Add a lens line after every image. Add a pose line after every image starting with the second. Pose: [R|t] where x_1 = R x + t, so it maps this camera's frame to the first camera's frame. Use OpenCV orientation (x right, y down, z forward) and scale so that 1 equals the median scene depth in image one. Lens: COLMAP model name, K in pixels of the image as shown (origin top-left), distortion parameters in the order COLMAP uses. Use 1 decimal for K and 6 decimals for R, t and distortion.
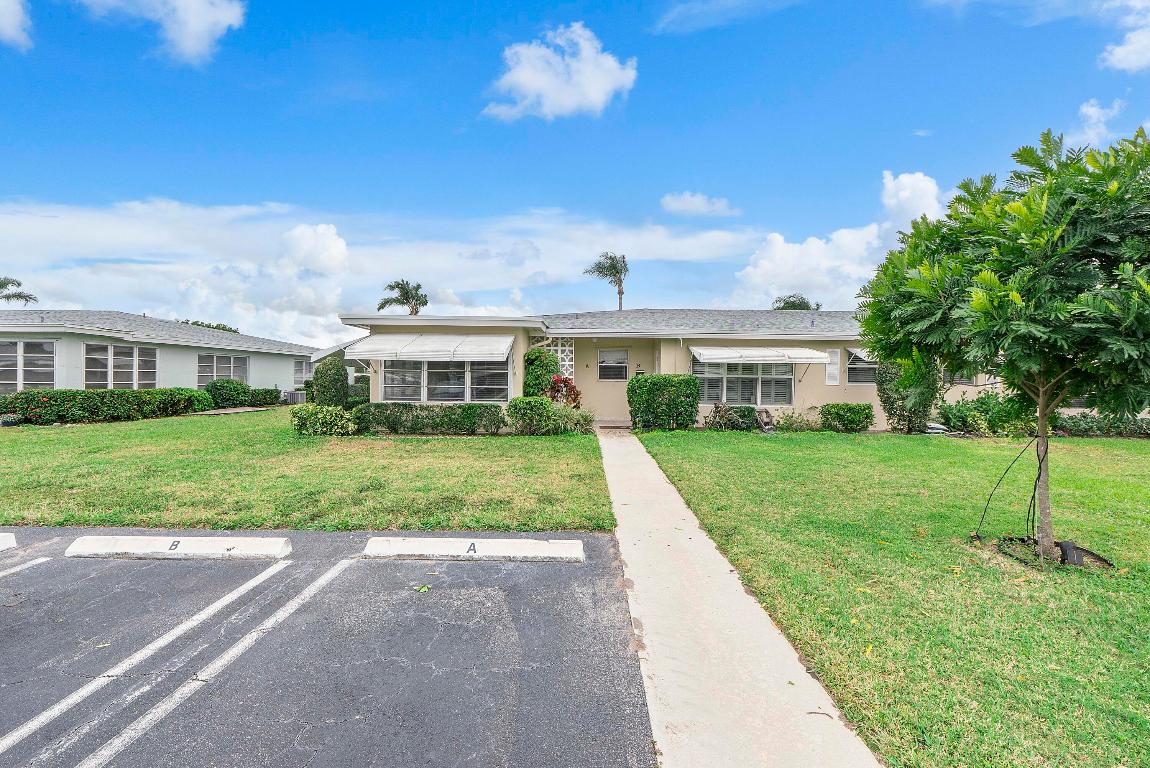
lens RADIAL K [[495.0, 0, 575.0], [0, 495.0, 384.0], [0, 0, 1]] dist [-0.003560, -0.000560]
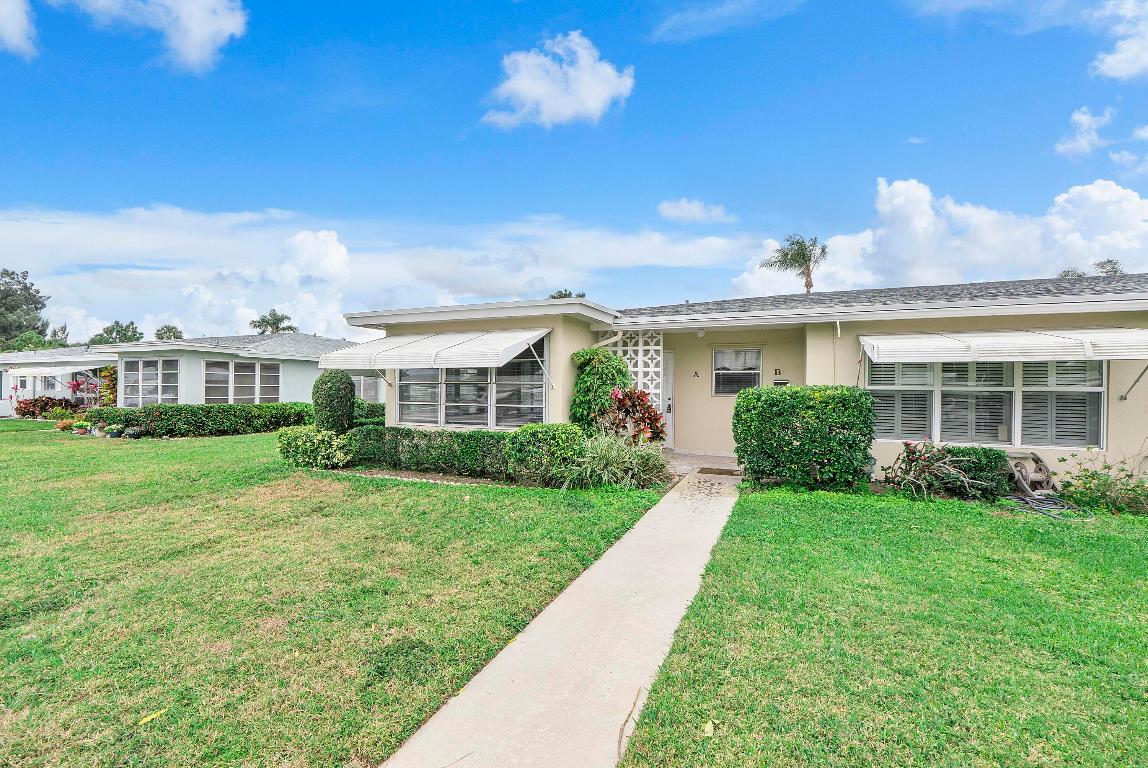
lens RADIAL K [[494.1, 0, 574.0], [0, 494.1, 384.0], [0, 0, 1]] dist [-0.003560, -0.000560]
pose [[0.925611, -0.008299, -0.378385, 0.140385], [-0.001342, 0.999681, -0.025208, -0.006239], [0.378474, 0.023841, 0.925305, 0.352253]]
